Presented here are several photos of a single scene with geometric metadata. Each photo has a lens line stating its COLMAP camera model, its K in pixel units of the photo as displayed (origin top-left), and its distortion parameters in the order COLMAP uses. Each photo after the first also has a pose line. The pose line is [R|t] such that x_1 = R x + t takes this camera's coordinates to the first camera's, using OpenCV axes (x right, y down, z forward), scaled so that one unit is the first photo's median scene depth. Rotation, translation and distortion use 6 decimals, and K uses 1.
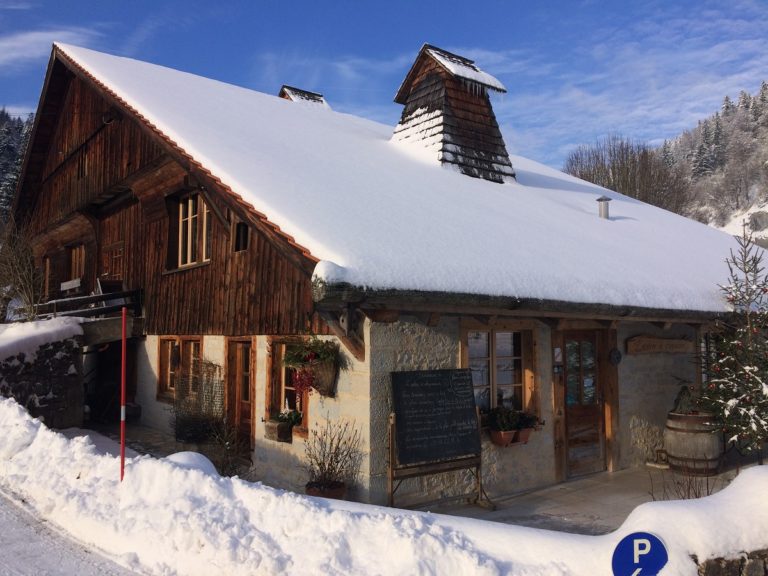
lens RADIAL K [[650.8, 0, 384.0], [0, 650.8, 288.0], [0, 0, 1]] dist [0.002747, 0.000696]
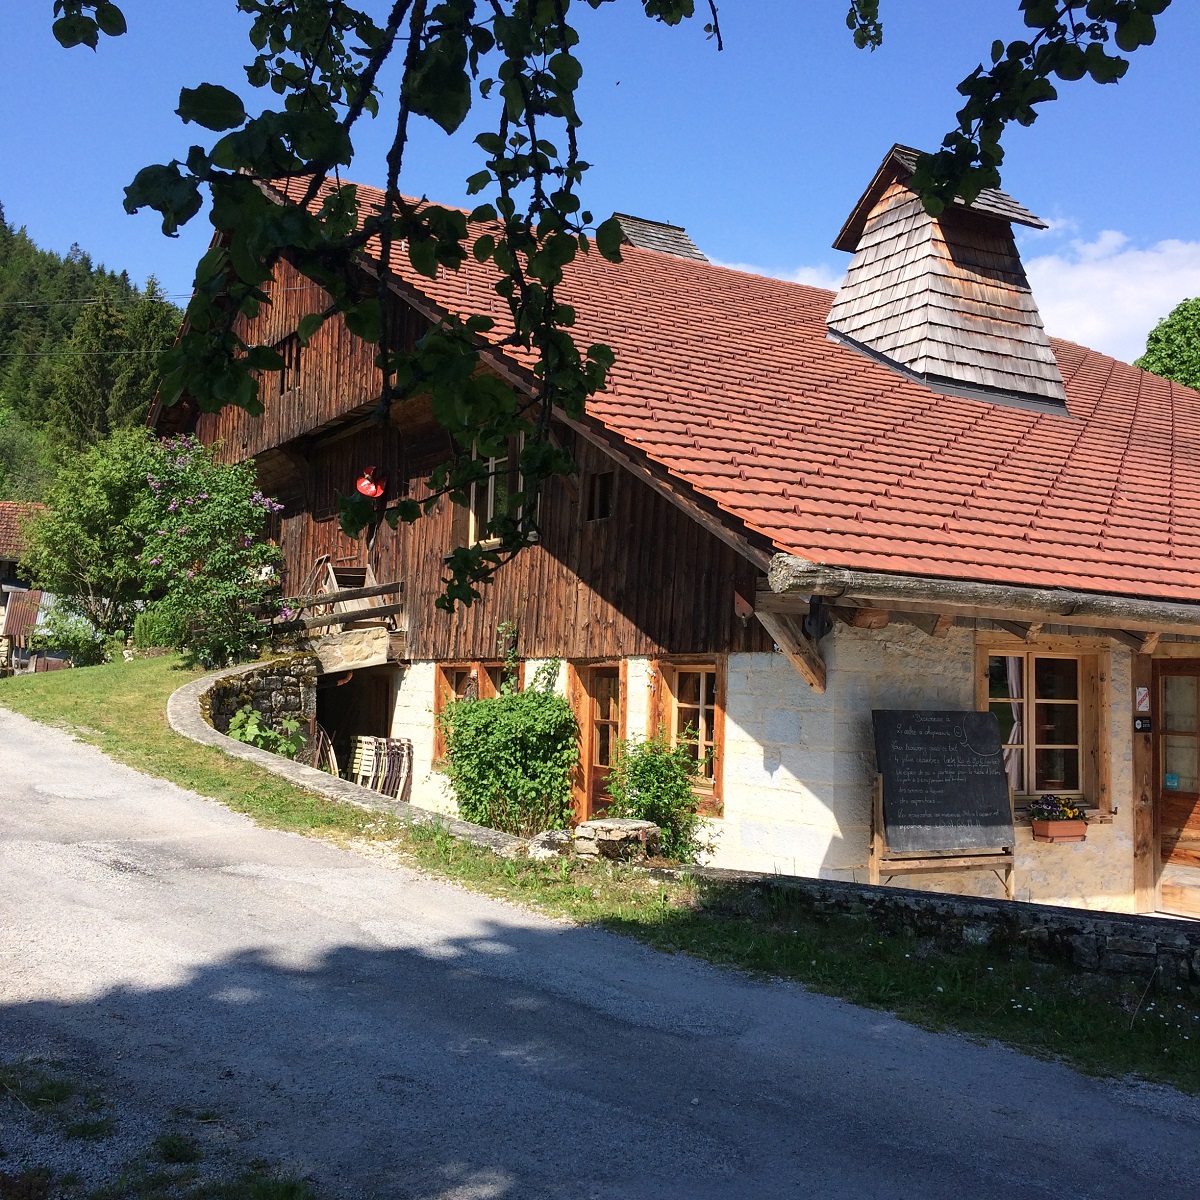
lens RADIAL K [[1307.7, 0, 600.0], [0, 1307.7, 600.0], [0, 0, 1]] dist [-0.008338, -0.018191]
pose [[0.991836, 0.012708, -0.126888, -0.068541], [-0.011826, 0.999900, 0.007700, 0.009782], [0.126973, -0.006137, 0.991887, -0.225182]]
